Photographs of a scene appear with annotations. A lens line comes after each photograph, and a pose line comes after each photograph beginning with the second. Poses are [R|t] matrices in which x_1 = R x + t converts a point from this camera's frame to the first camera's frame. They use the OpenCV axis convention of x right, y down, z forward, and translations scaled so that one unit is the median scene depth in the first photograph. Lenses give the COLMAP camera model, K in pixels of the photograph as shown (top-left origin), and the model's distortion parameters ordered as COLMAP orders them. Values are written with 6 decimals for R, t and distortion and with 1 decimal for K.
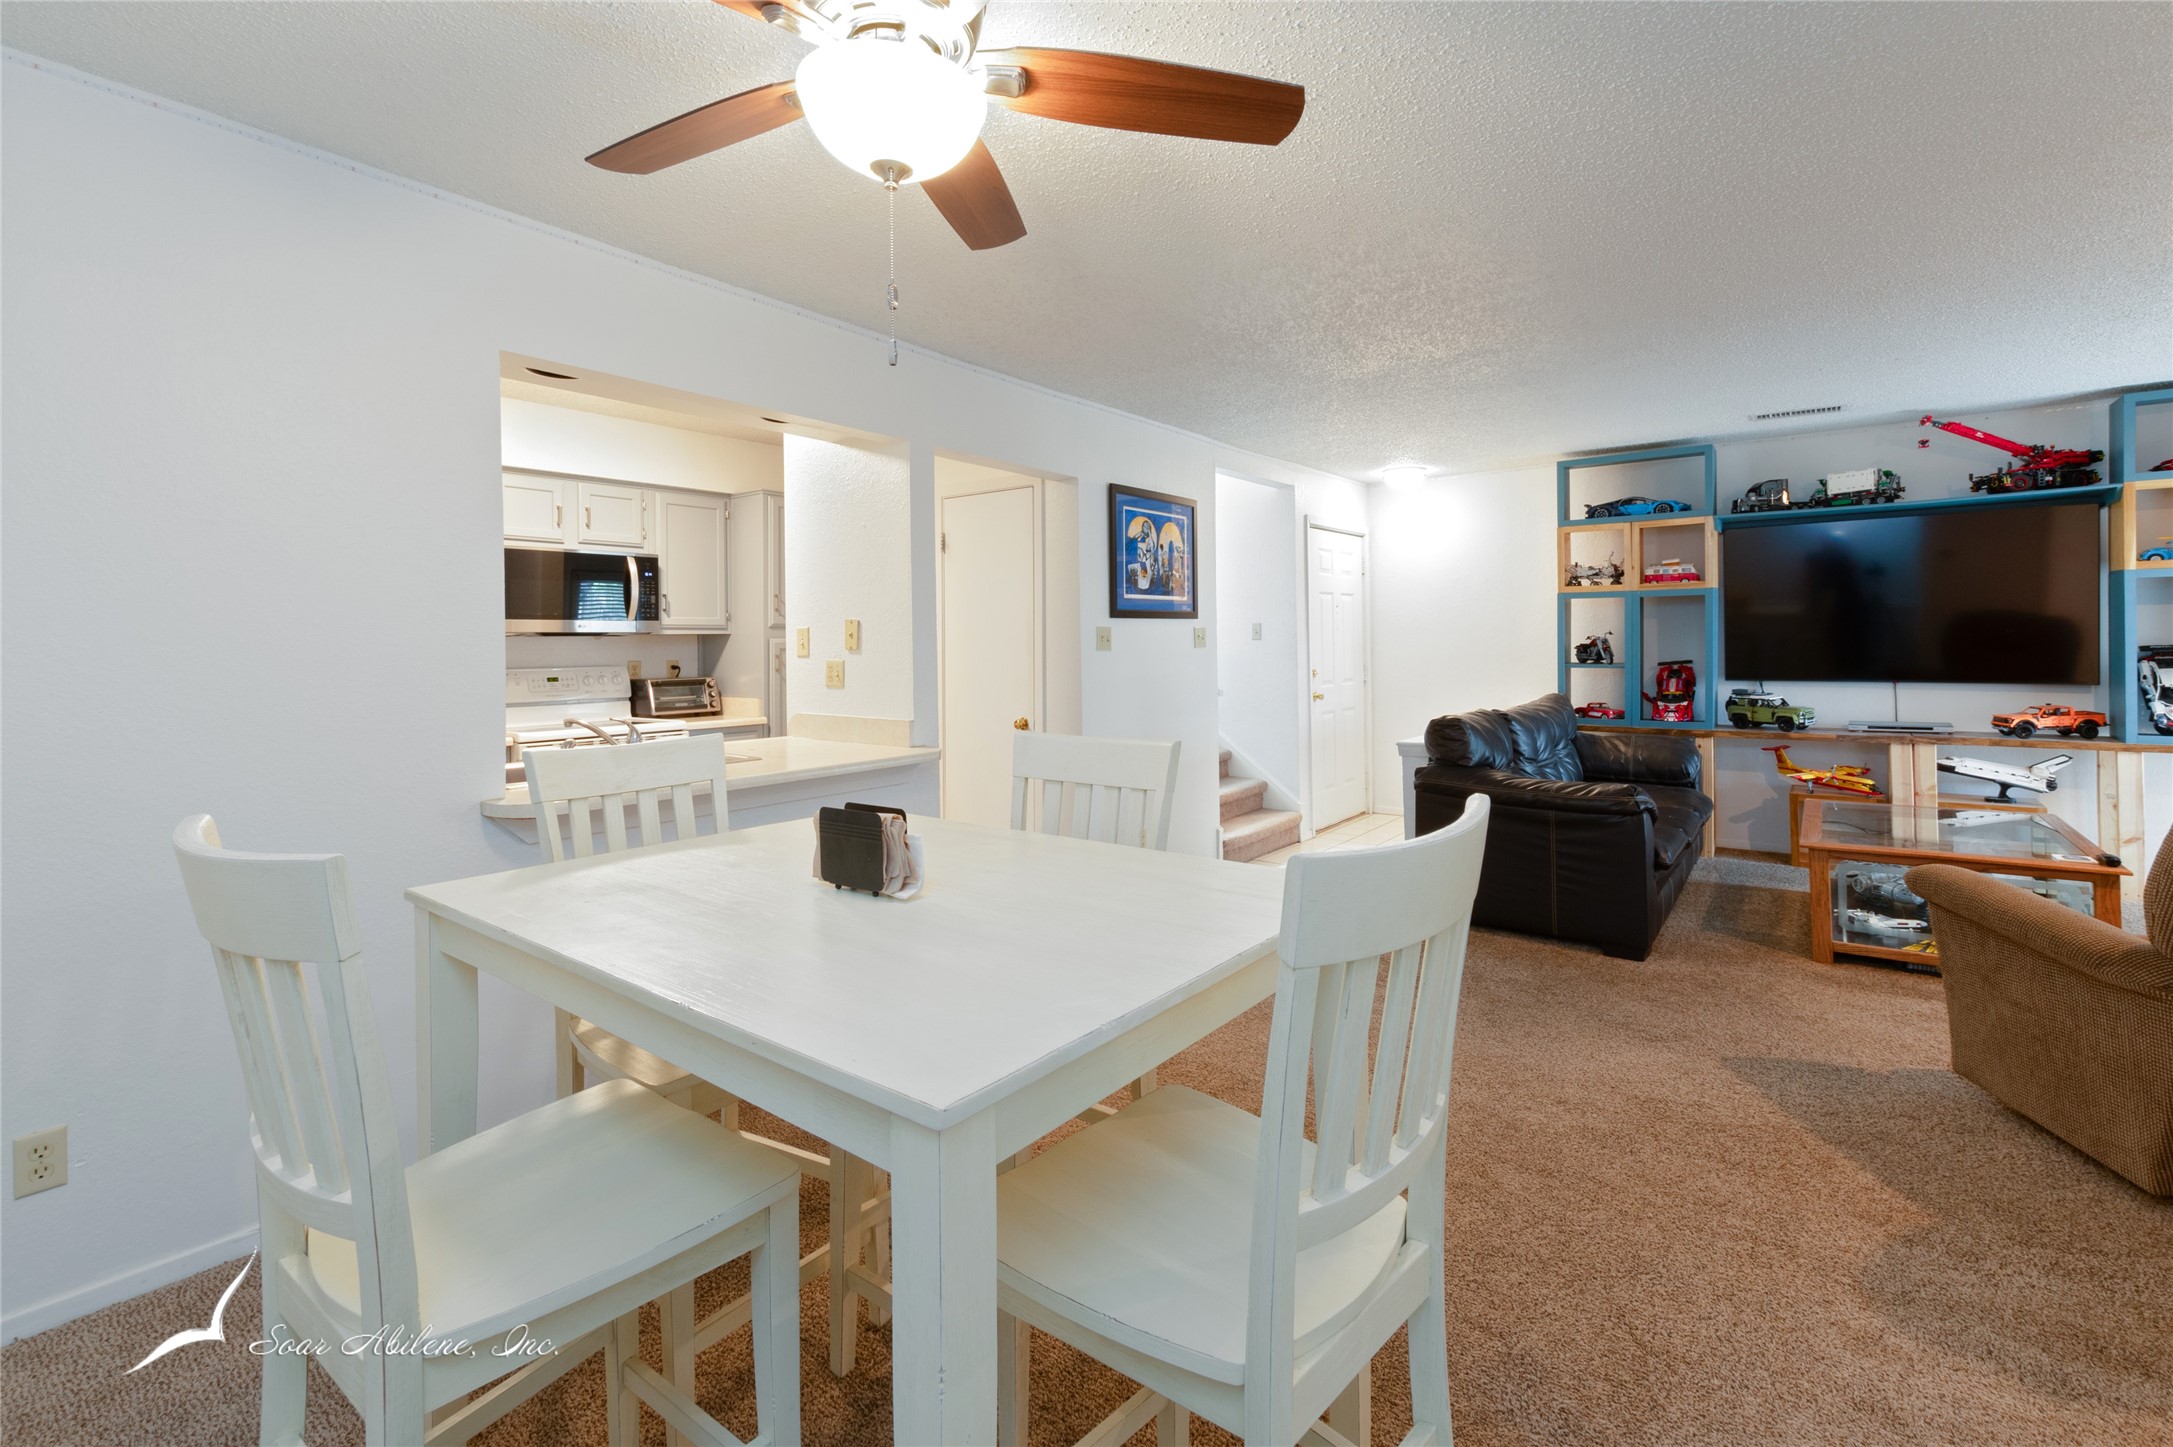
lens RADIAL K [[952.8, 0, 1090.6], [0, 952.8, 647.8], [0, 0, 1]] dist [-0.003377, -0.000837]
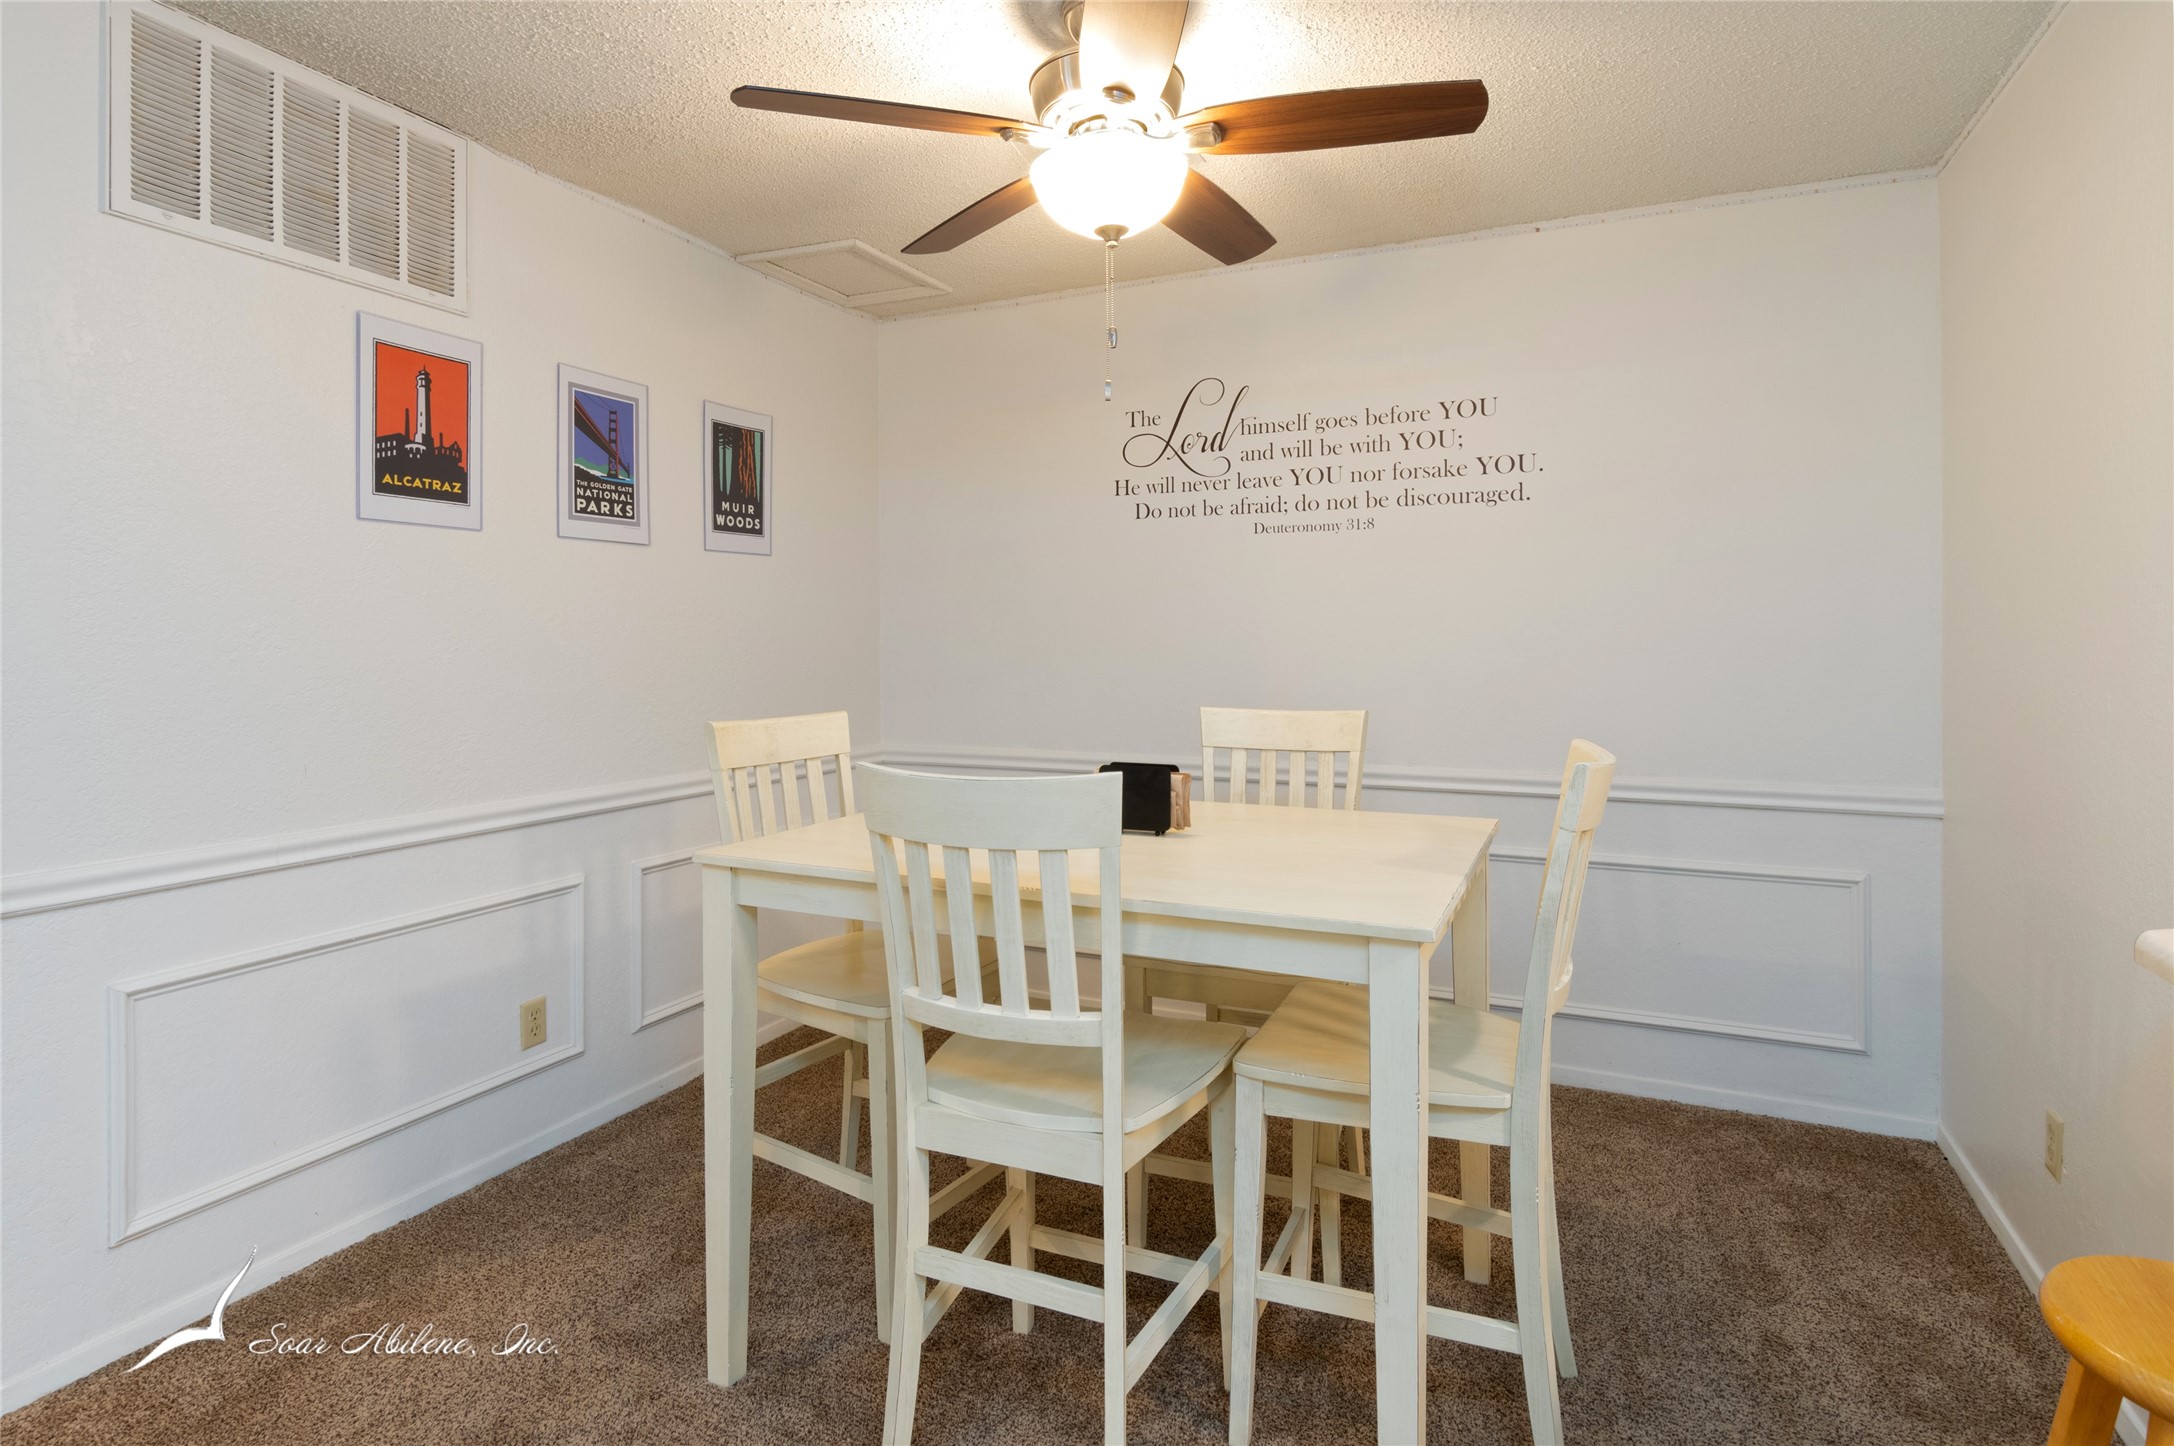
lens RADIAL K [[1100.4, 0, 1092.8], [0, 1100.4, 646.2], [0, 0, 1]] dist [-0.004508, -0.000150]
pose [[-0.974059, 0.015310, -0.225774, 0.039982], [0.012777, 0.999838, 0.012675, -0.002167], [0.225932, 0.009461, -0.974097, 0.690070]]
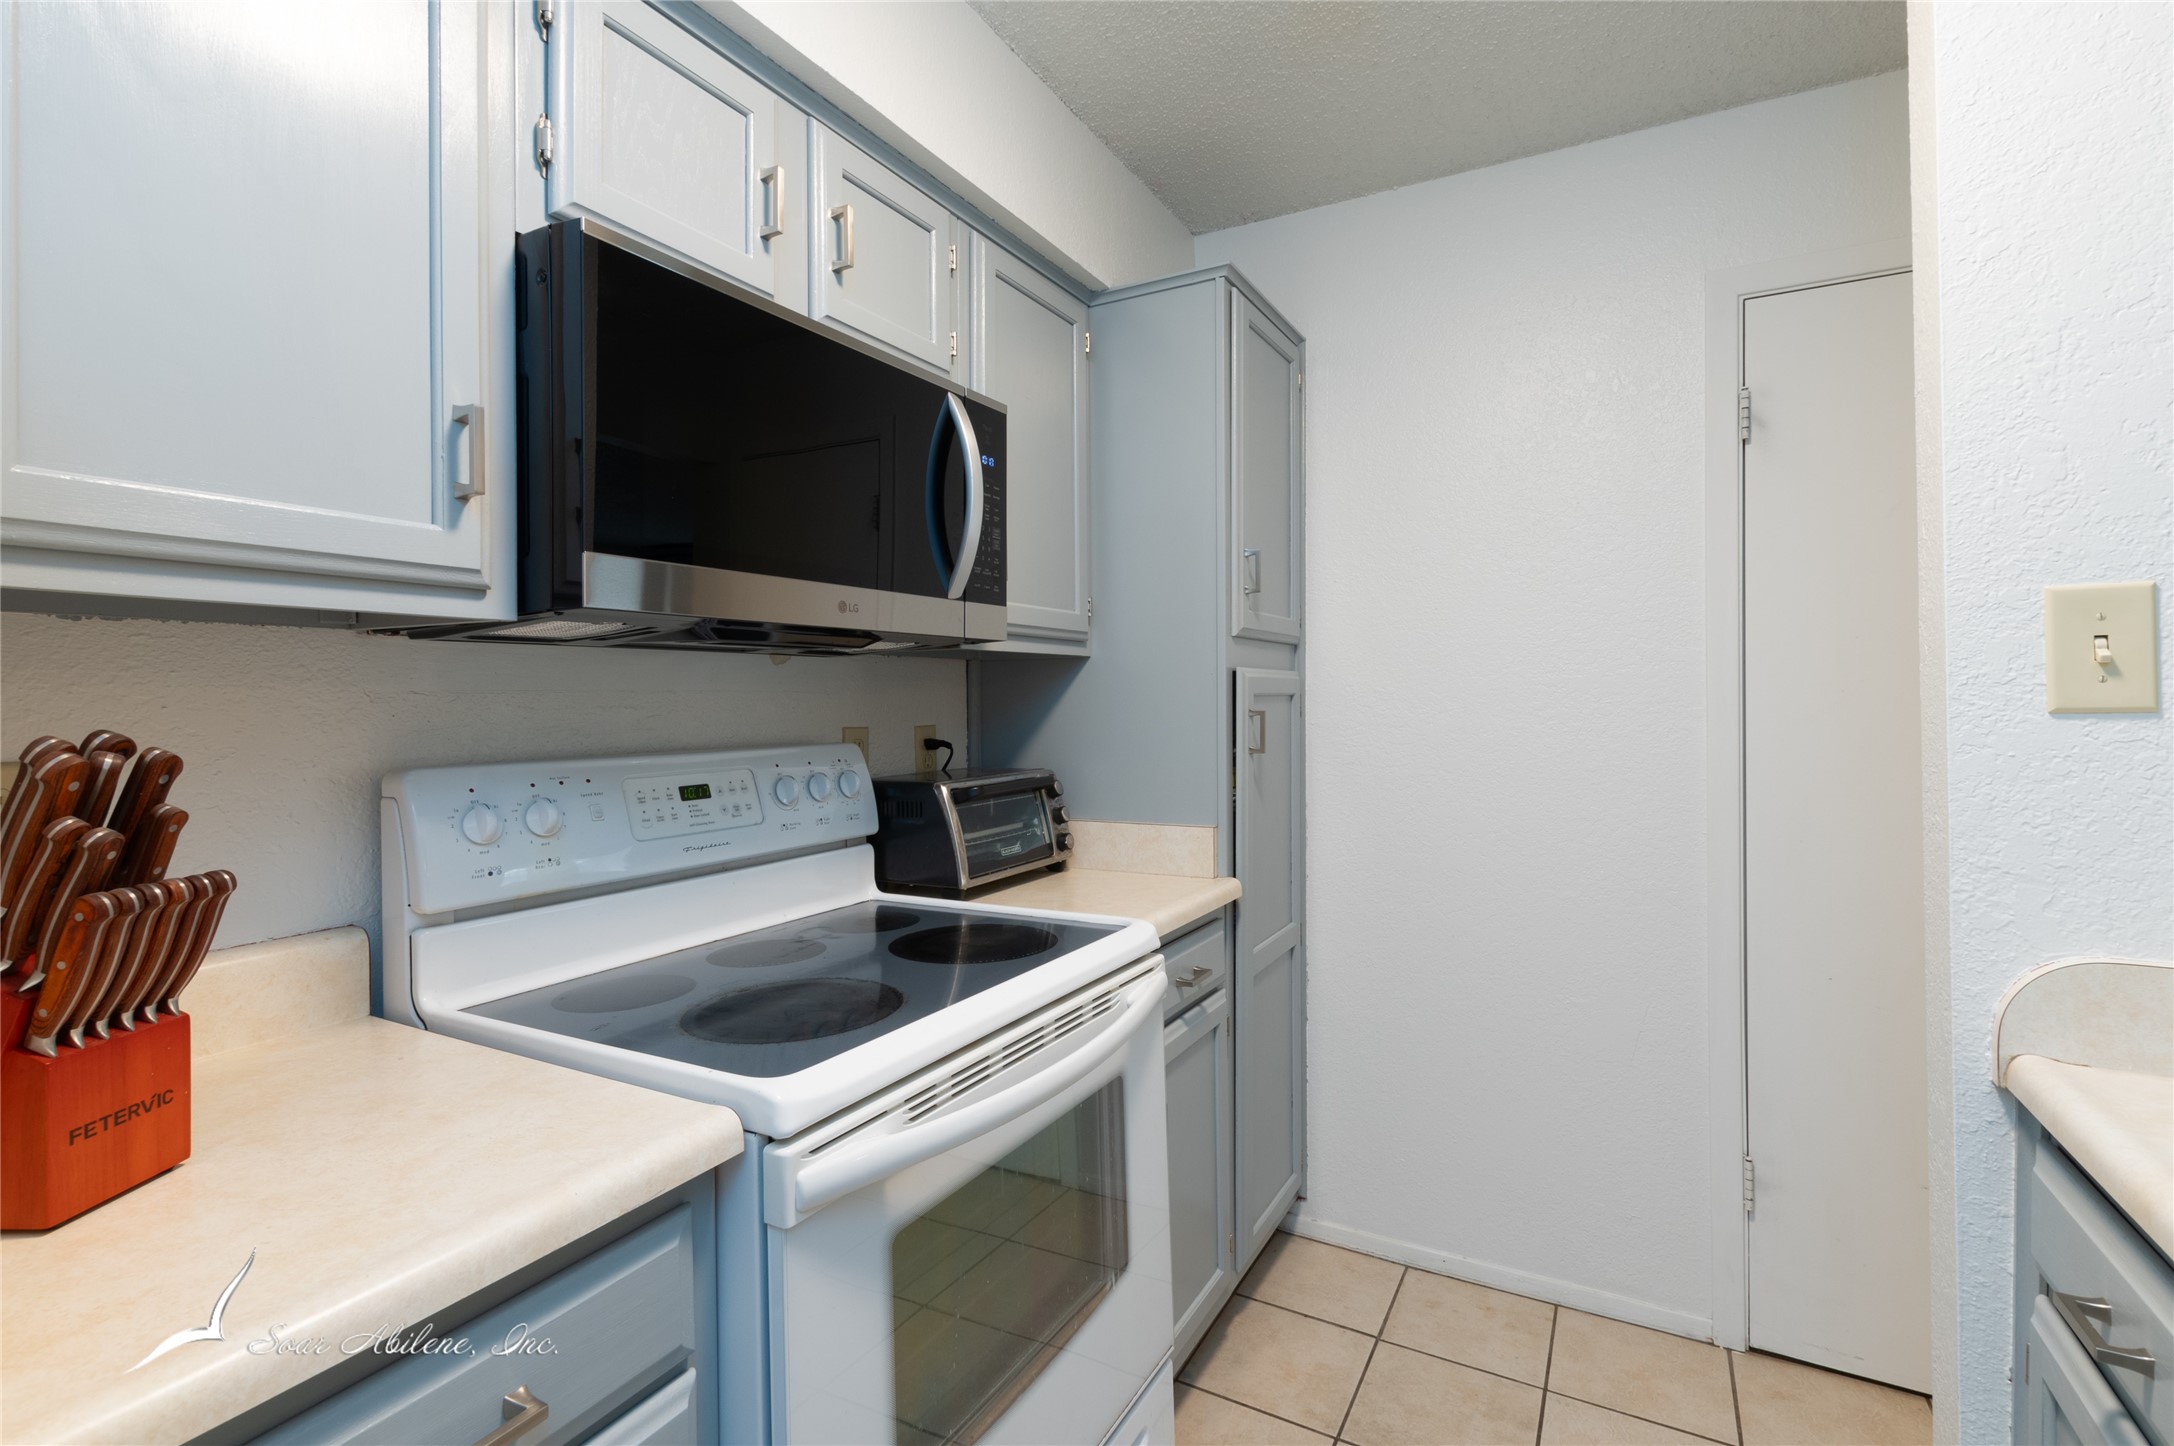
lens RADIAL K [[994.3, 0, 1098.1], [0, 994.3, 700.0], [0, 0, 1]] dist [0.001172, -0.000328]
pose [[0.988026, 0.004167, 0.154232, -0.468344], [-0.003567, 0.999985, -0.004167, 0.005170], [-0.154247, 0.003567, 0.988026, 0.645222]]
